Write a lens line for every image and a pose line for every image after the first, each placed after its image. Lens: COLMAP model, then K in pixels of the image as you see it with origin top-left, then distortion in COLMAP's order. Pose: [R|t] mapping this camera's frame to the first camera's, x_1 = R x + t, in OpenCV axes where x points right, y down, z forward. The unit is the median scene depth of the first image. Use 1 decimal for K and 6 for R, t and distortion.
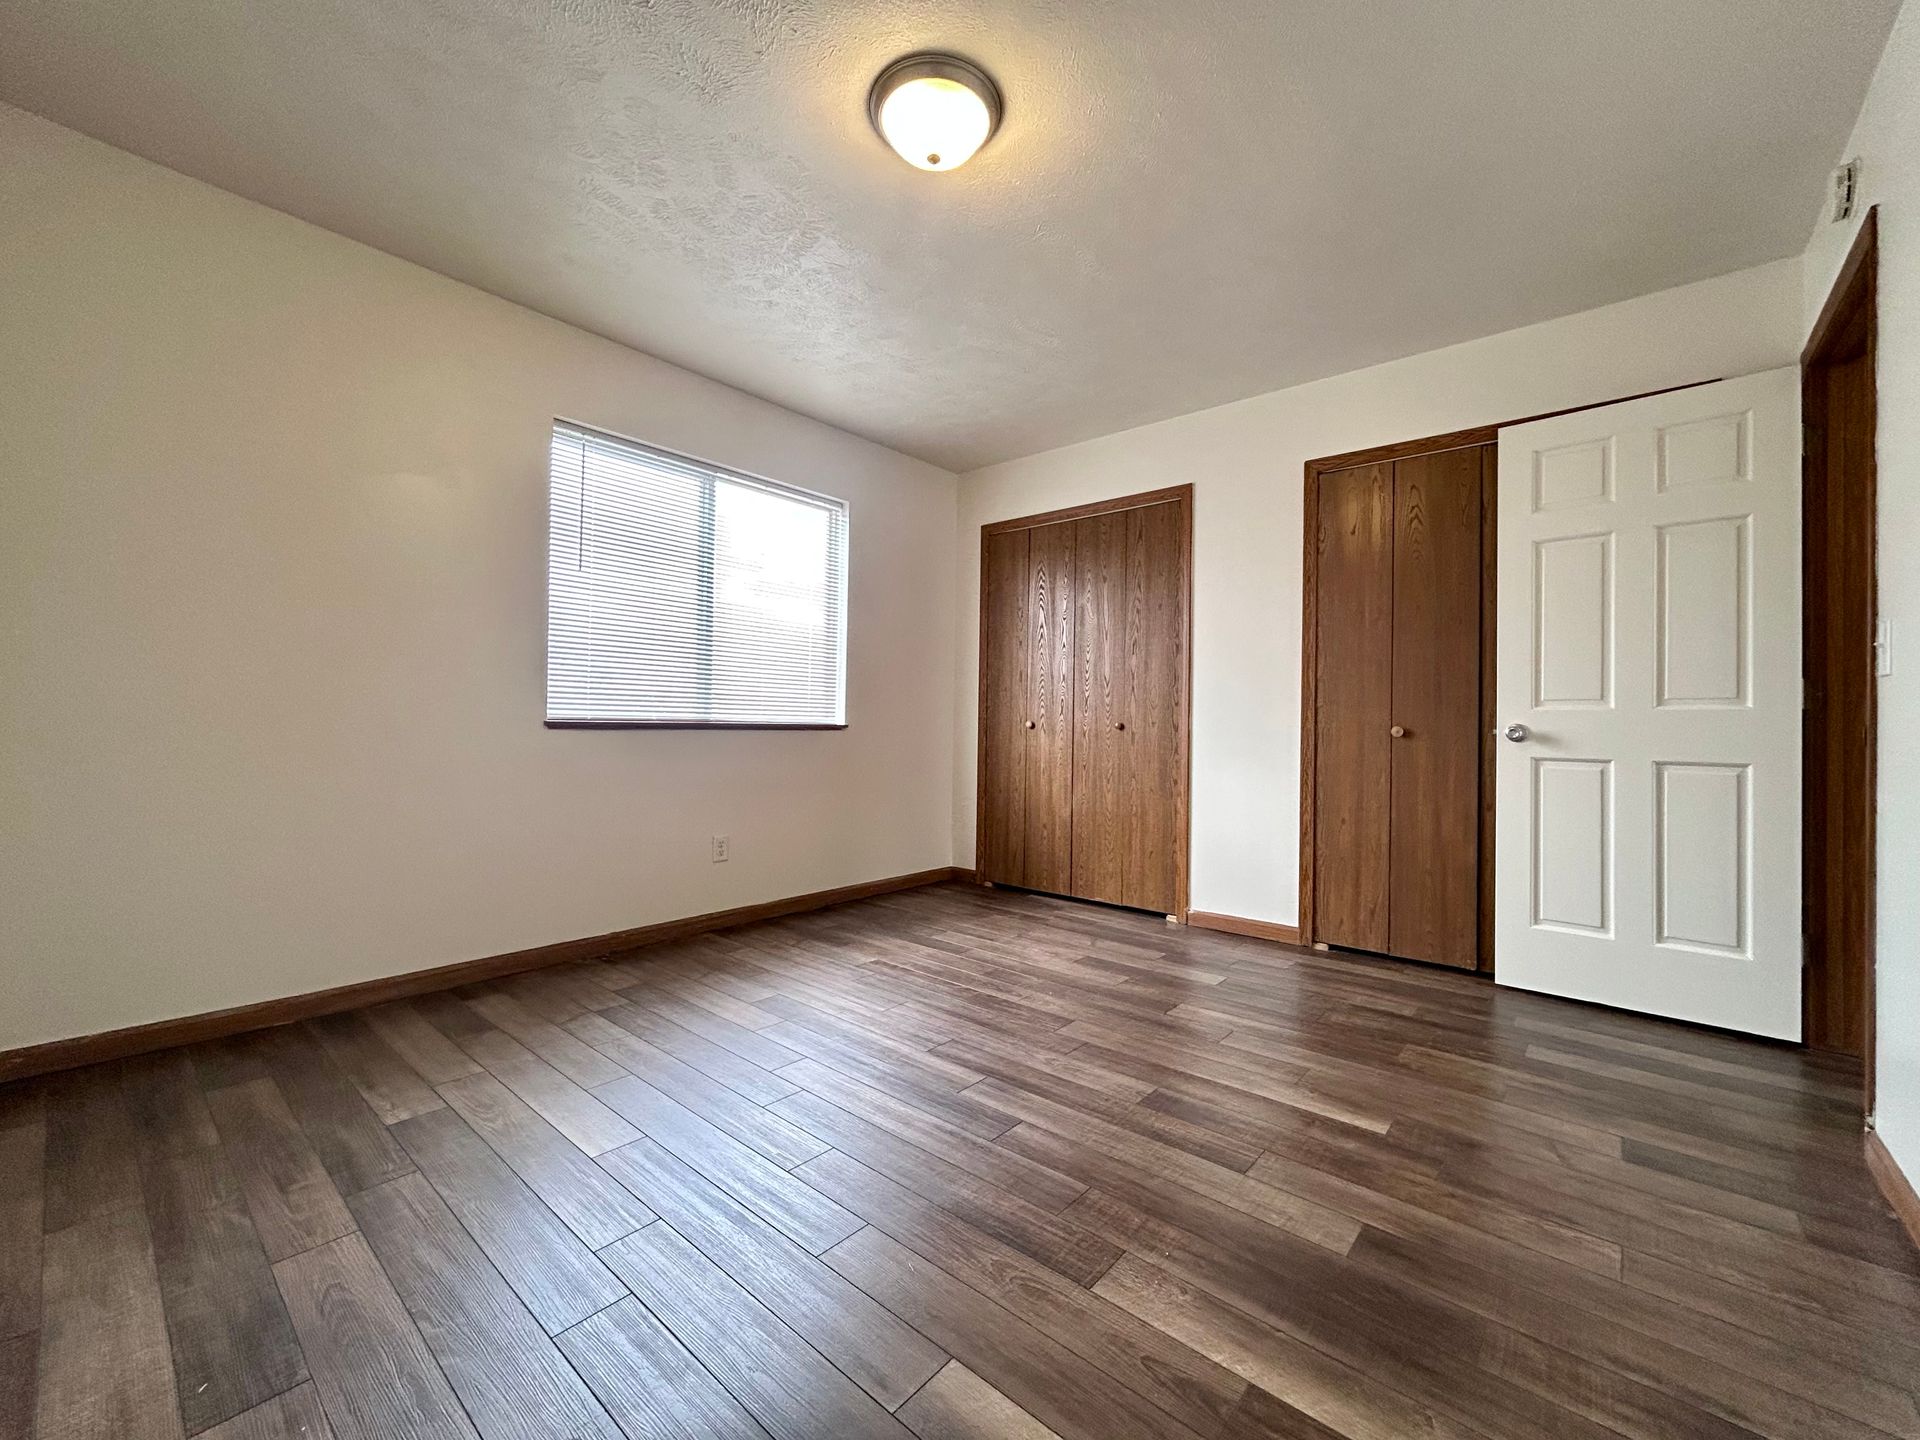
lens RADIAL K [[778.0, 0, 957.7], [0, 778.0, 716.9], [0, 0, 1]] dist [0.000517, -0.000161]
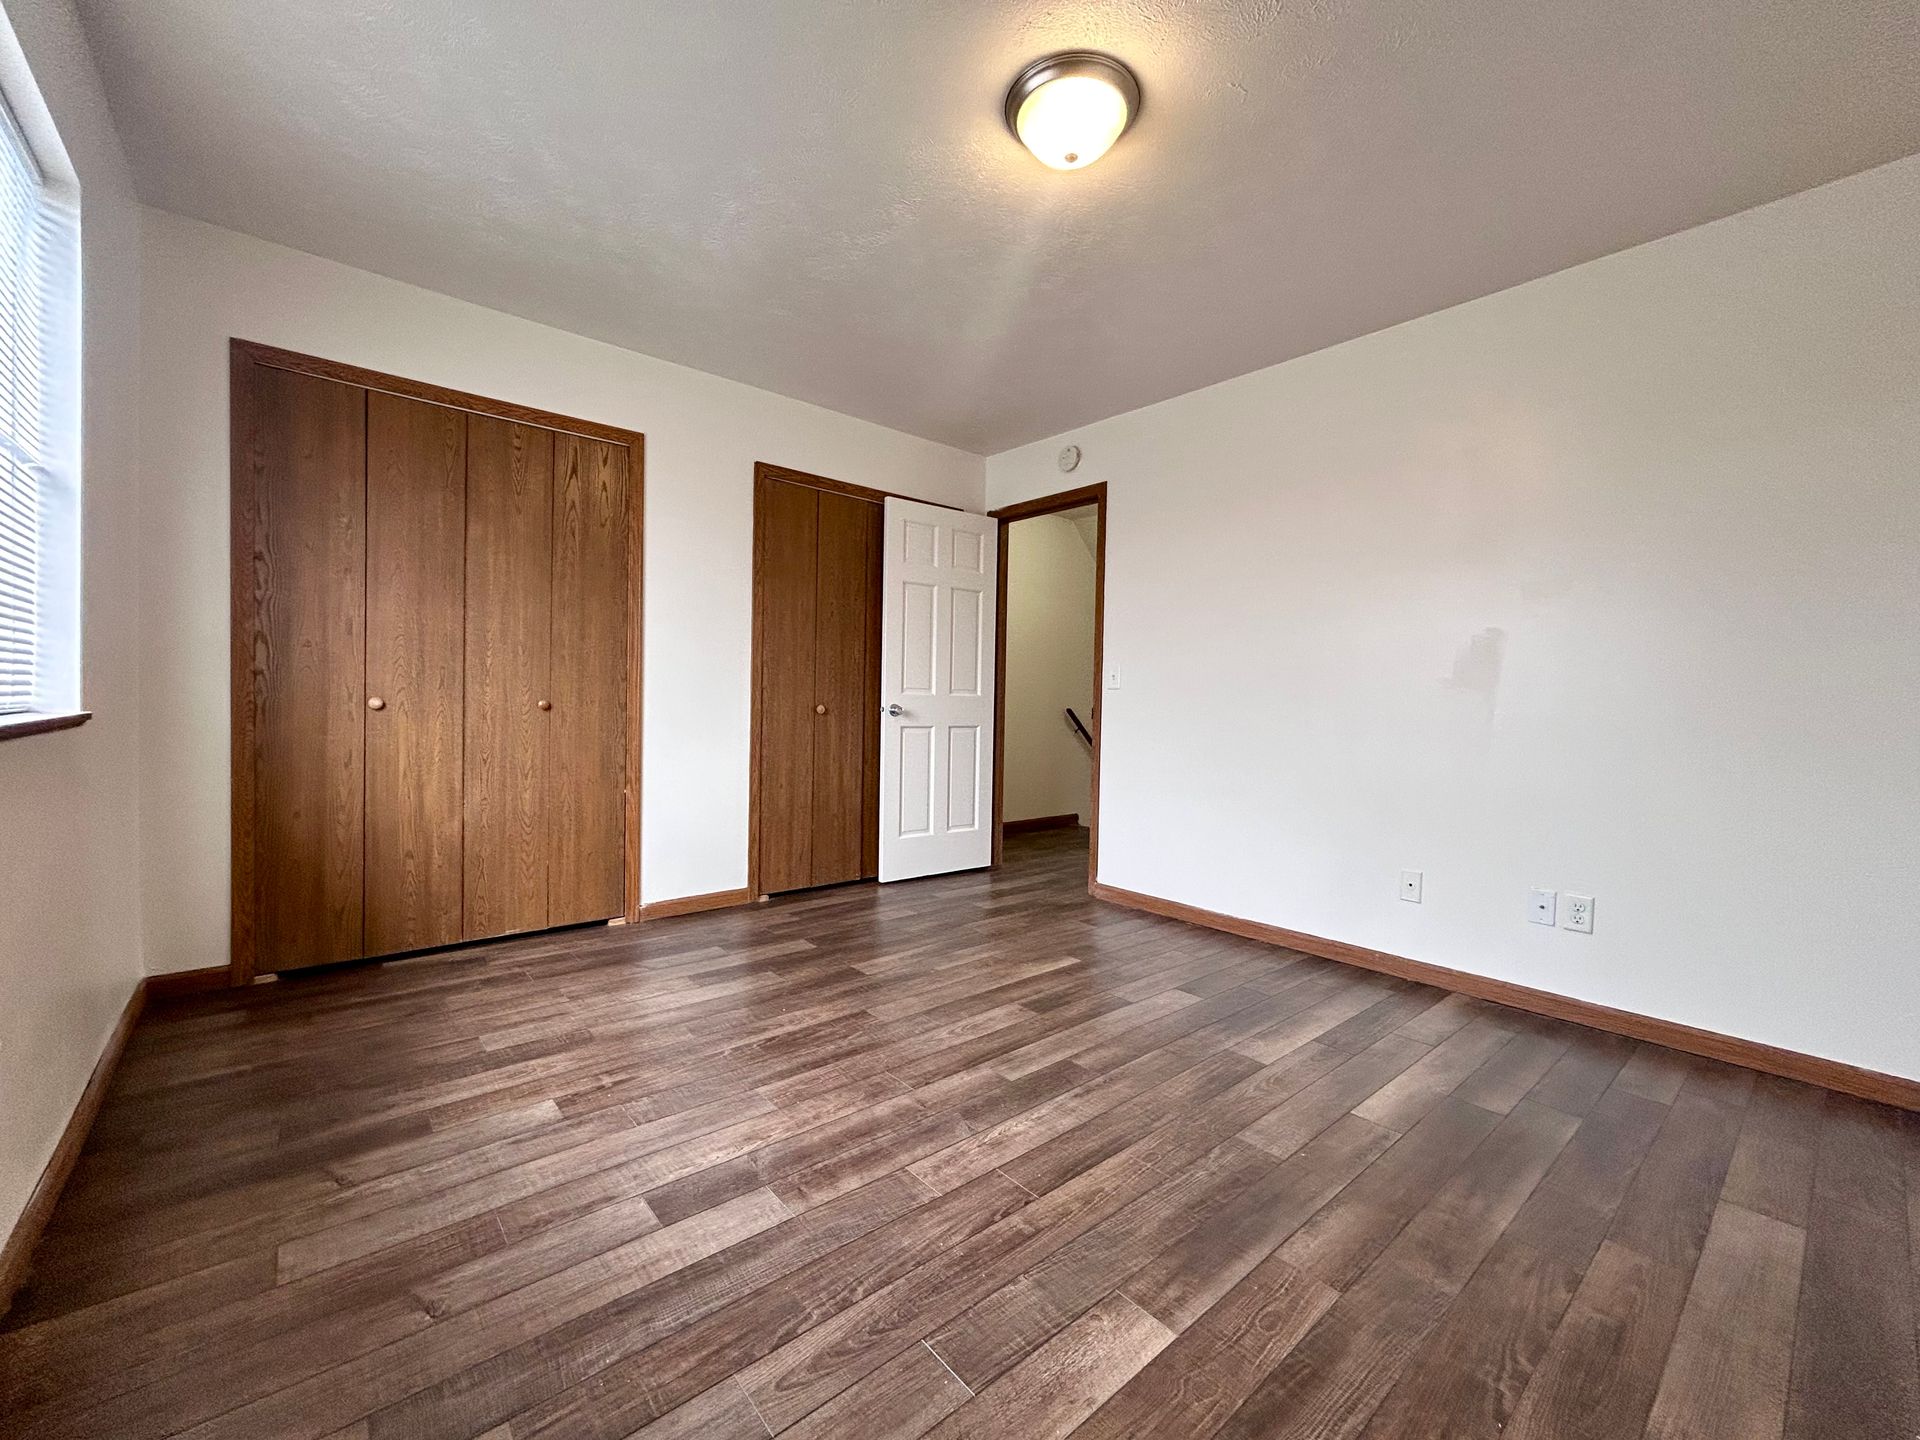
lens RADIAL K [[778.0, 0, 957.7], [0, 778.0, 716.9], [0, 0, 1]] dist [0.000517, -0.000161]
pose [[0.154084, -0.033941, 0.987475, -0.663038], [-0.027627, 0.998871, 0.038644, -0.024236], [-0.987671, -0.033236, 0.152973, 0.608310]]
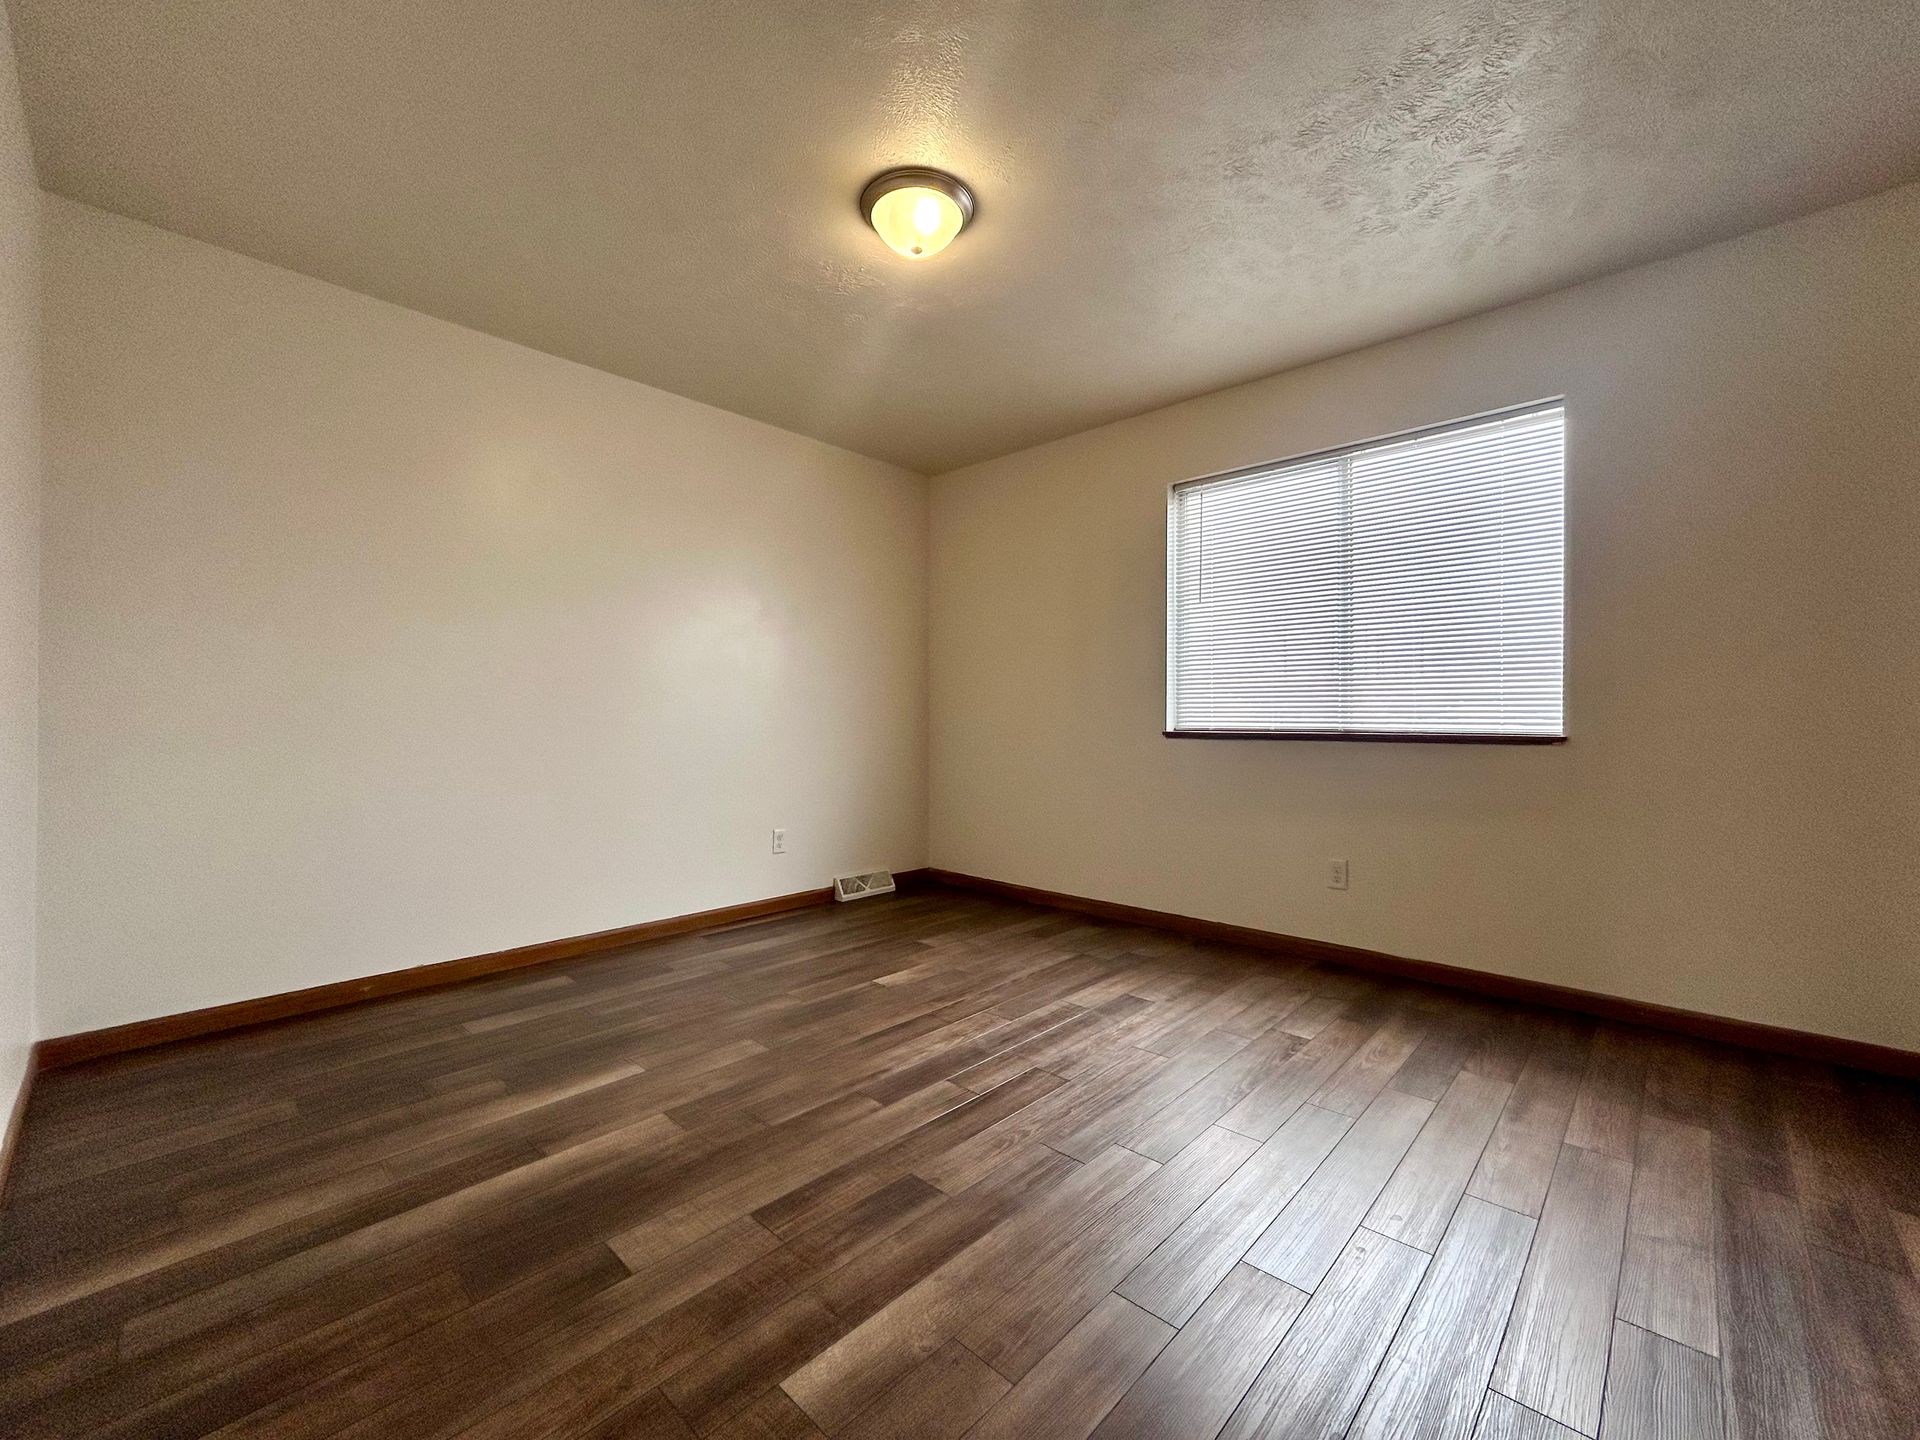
lens RADIAL K [[778.0, 0, 957.7], [0, 778.0, 716.9], [0, 0, 1]] dist [0.000517, -0.000161]
pose [[-0.045945, -0.018101, -0.998780, 0.703728], [0.006439, 0.999810, -0.018416, 0.002803], [0.998923, -0.007277, -0.045820, 0.699646]]
